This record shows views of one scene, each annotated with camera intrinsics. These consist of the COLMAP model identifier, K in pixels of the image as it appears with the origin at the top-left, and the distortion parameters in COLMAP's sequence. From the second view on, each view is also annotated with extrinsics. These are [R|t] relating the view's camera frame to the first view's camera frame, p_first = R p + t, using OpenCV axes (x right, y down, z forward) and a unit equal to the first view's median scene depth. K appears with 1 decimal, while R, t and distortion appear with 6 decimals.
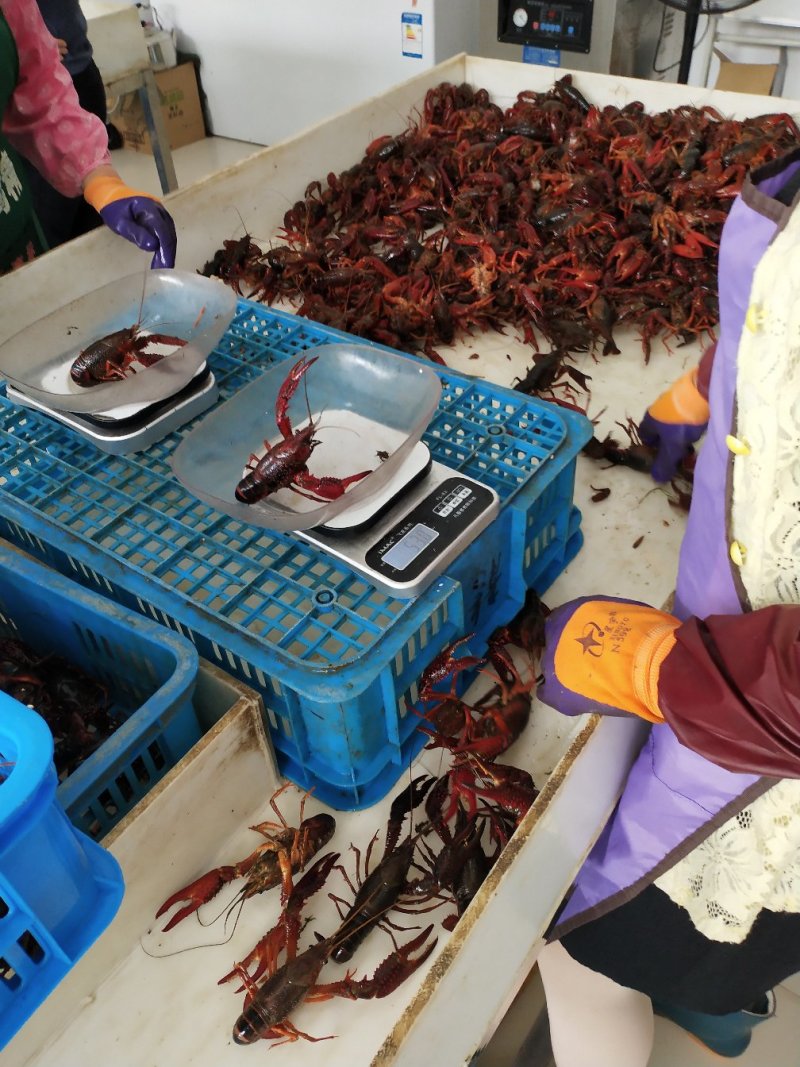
lens RADIAL K [[835.1, 0, 398.4], [0, 835.1, 530.0], [0, 0, 1]] dist [0.065952, -0.159346]
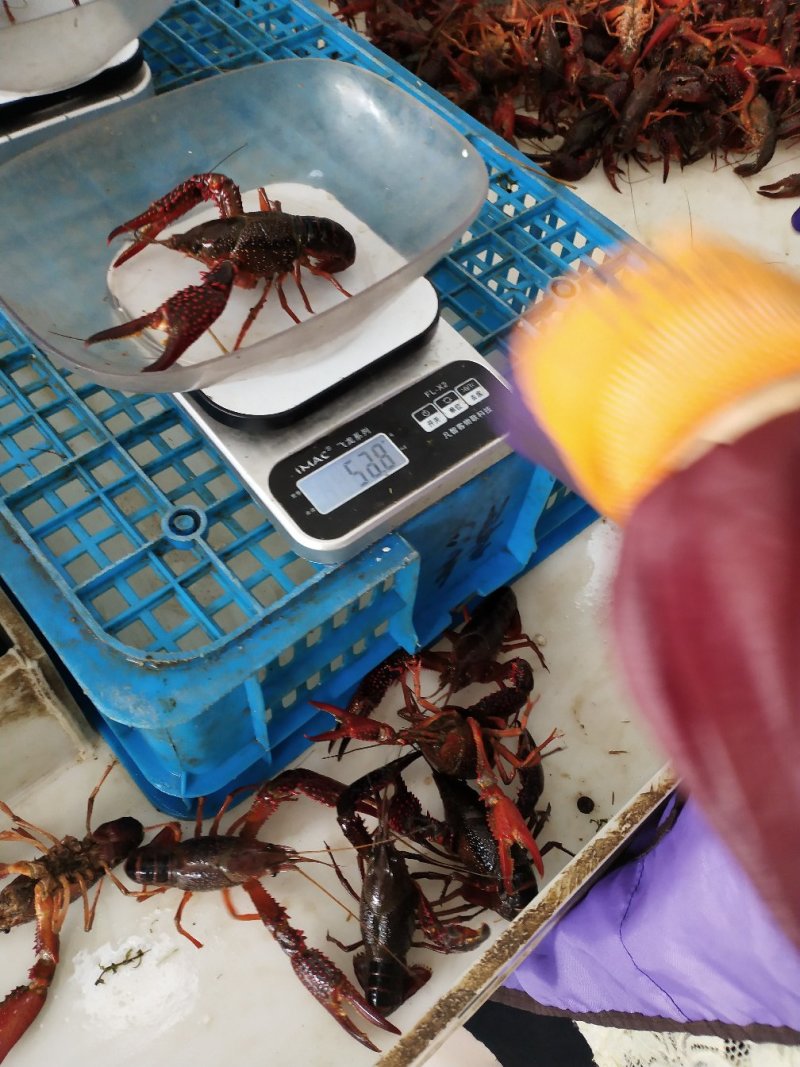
lens RADIAL K [[835.1, 0, 398.4], [0, 835.1, 530.0], [0, 0, 1]] dist [0.065952, -0.159346]
pose [[0.965130, 0.261770, 0.000292, 0.053714], [-0.252555, 0.930864, 0.264024, -0.101433], [0.068842, -0.254891, 0.964516, 0.424447]]
